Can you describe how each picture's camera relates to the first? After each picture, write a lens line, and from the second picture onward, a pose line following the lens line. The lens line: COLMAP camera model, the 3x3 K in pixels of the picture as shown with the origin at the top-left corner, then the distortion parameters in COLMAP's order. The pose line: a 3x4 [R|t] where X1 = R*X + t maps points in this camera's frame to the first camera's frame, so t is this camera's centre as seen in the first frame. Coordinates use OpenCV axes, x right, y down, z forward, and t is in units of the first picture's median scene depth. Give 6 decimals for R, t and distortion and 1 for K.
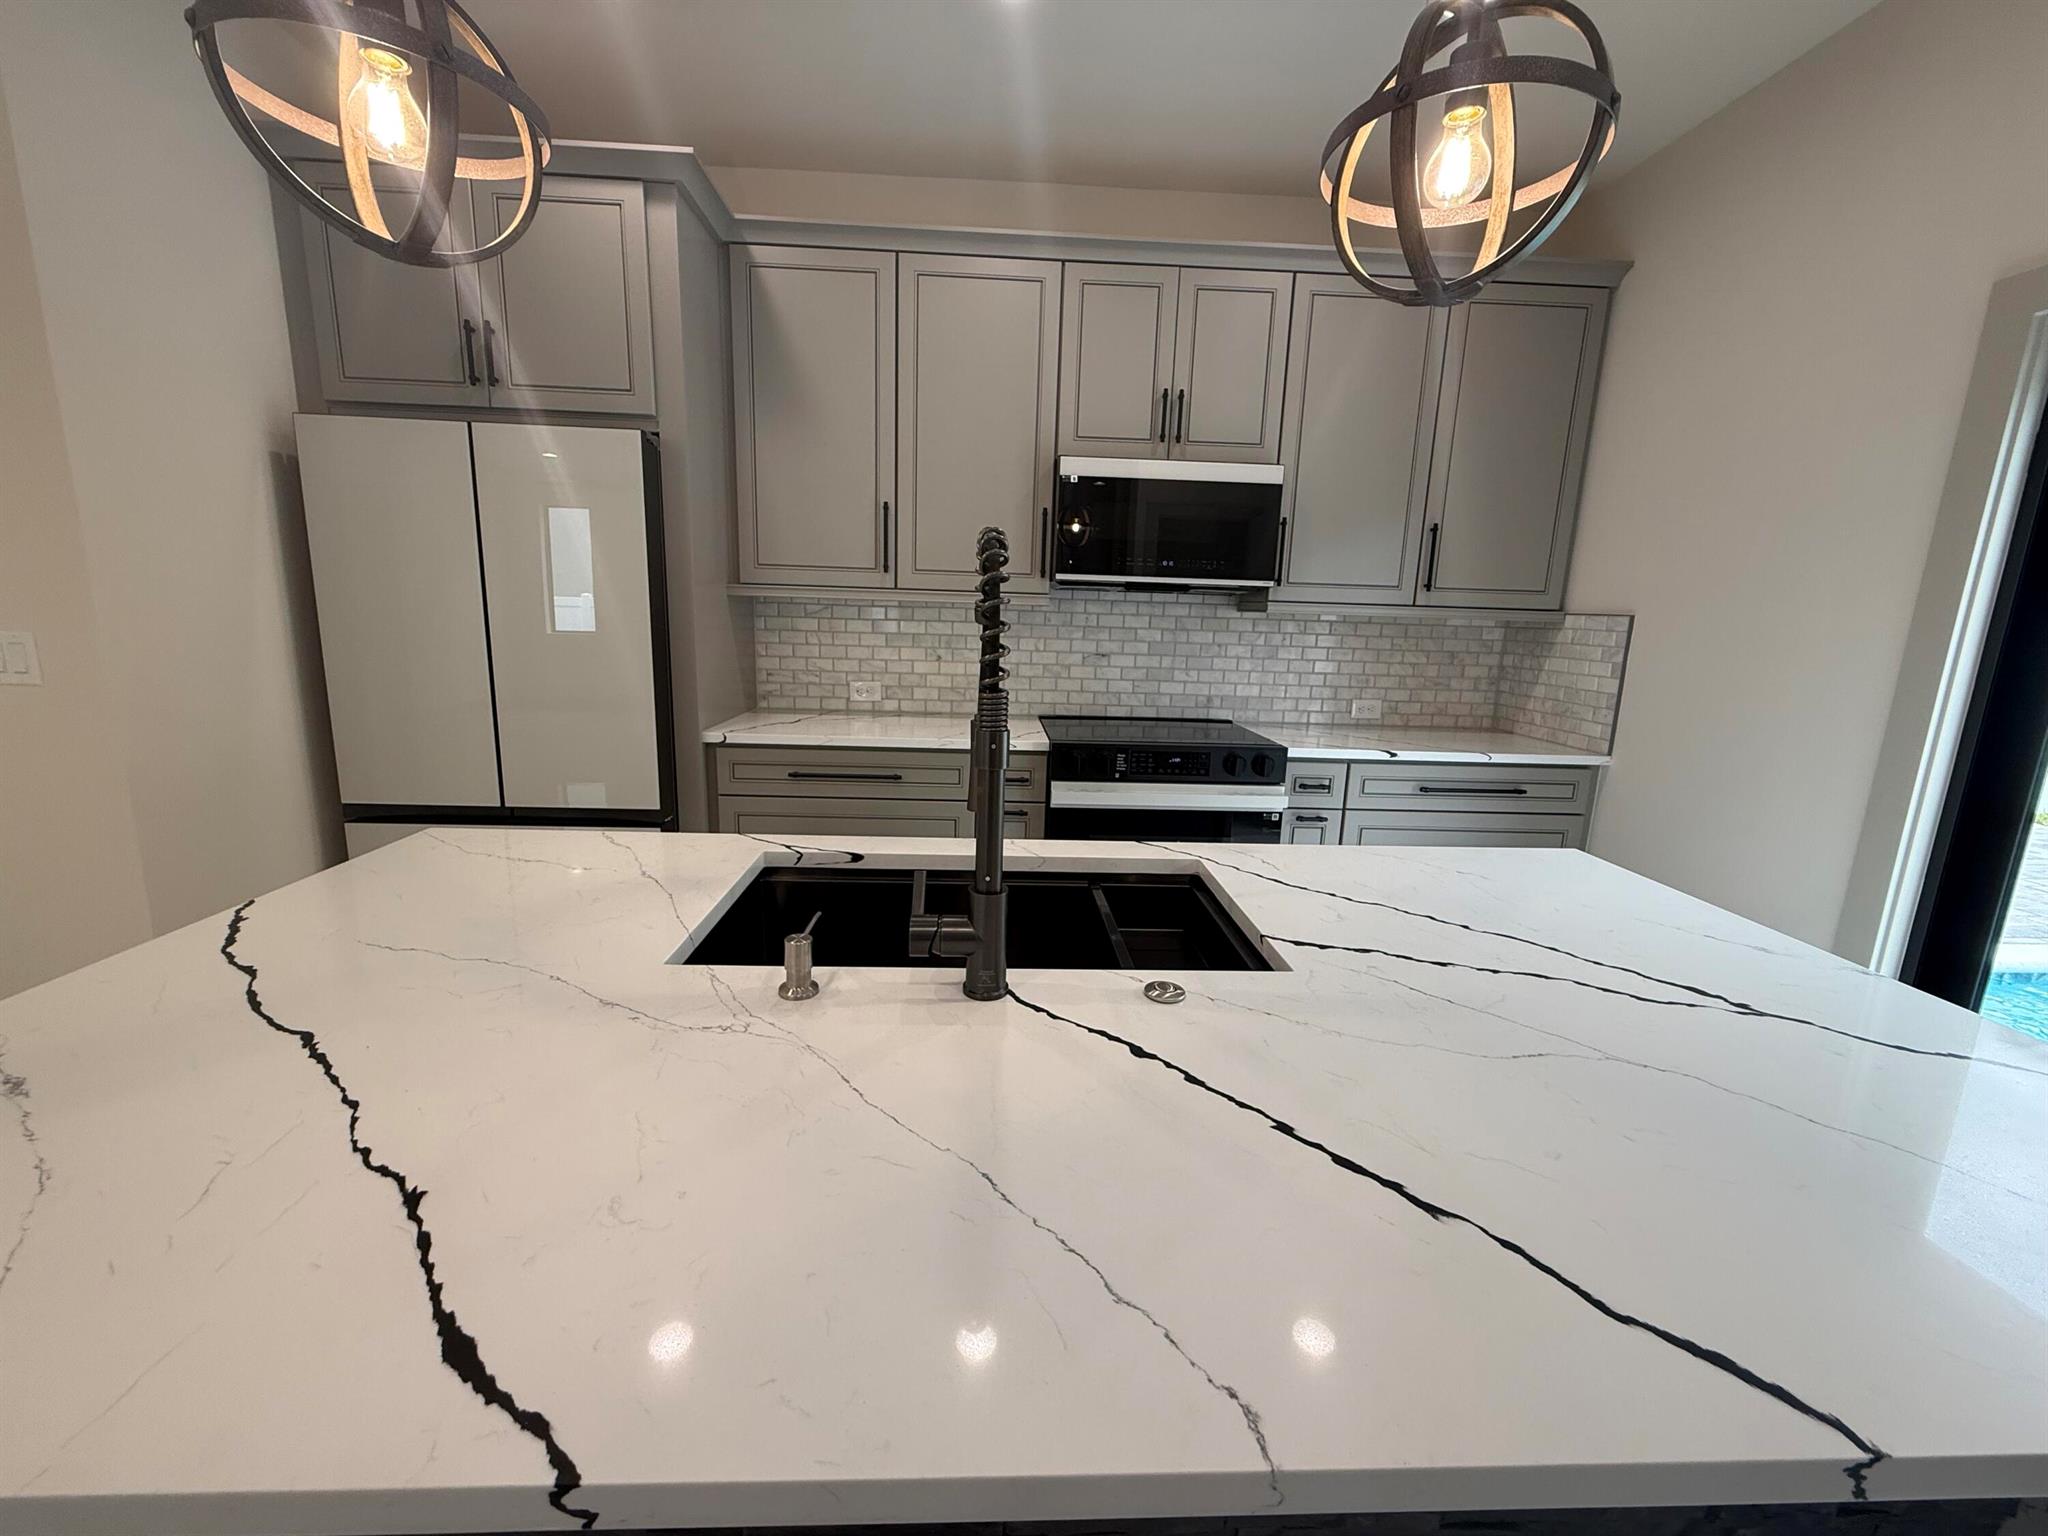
lens RADIAL K [[813.2, 0, 1024.0], [0, 813.2, 768.0], [0, 0, 1]] dist [0.000926, 0.000368]
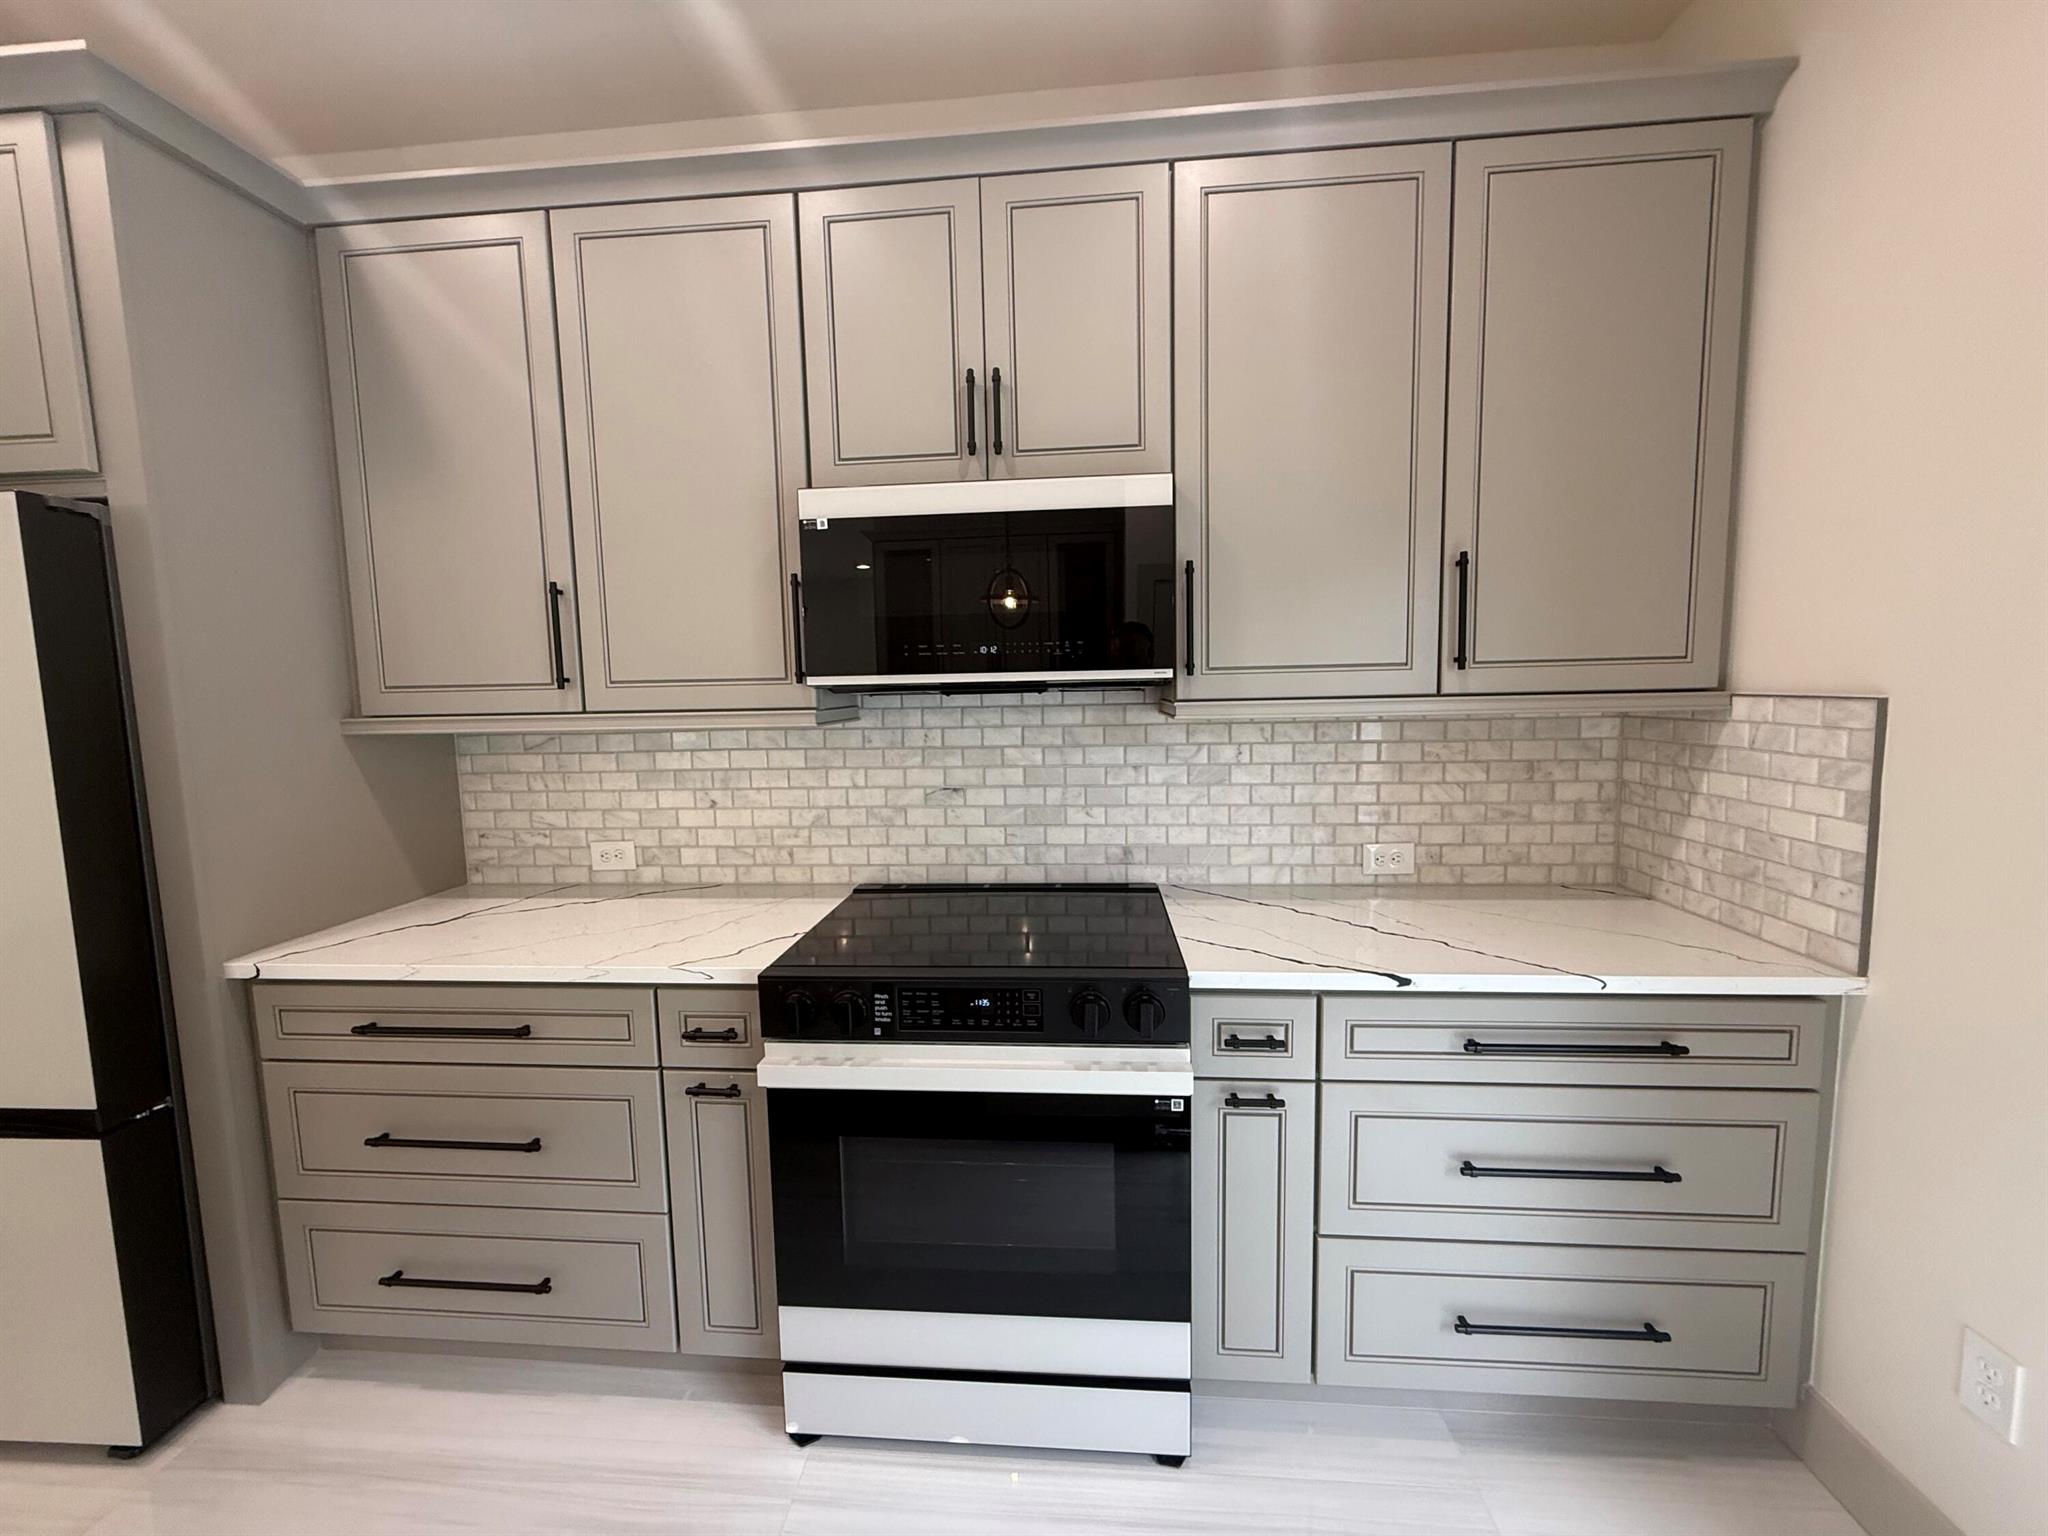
lens RADIAL K [[812.8, 0, 1024.0], [0, 812.8, 768.0], [0, 0, 1]] dist [-0.000580, -0.000237]
pose [[0.990826, -0.040932, -0.128793, 0.239200], [0.028598, 0.994952, -0.096193, -0.092860], [0.132080, 0.091627, 0.986995, 0.367244]]
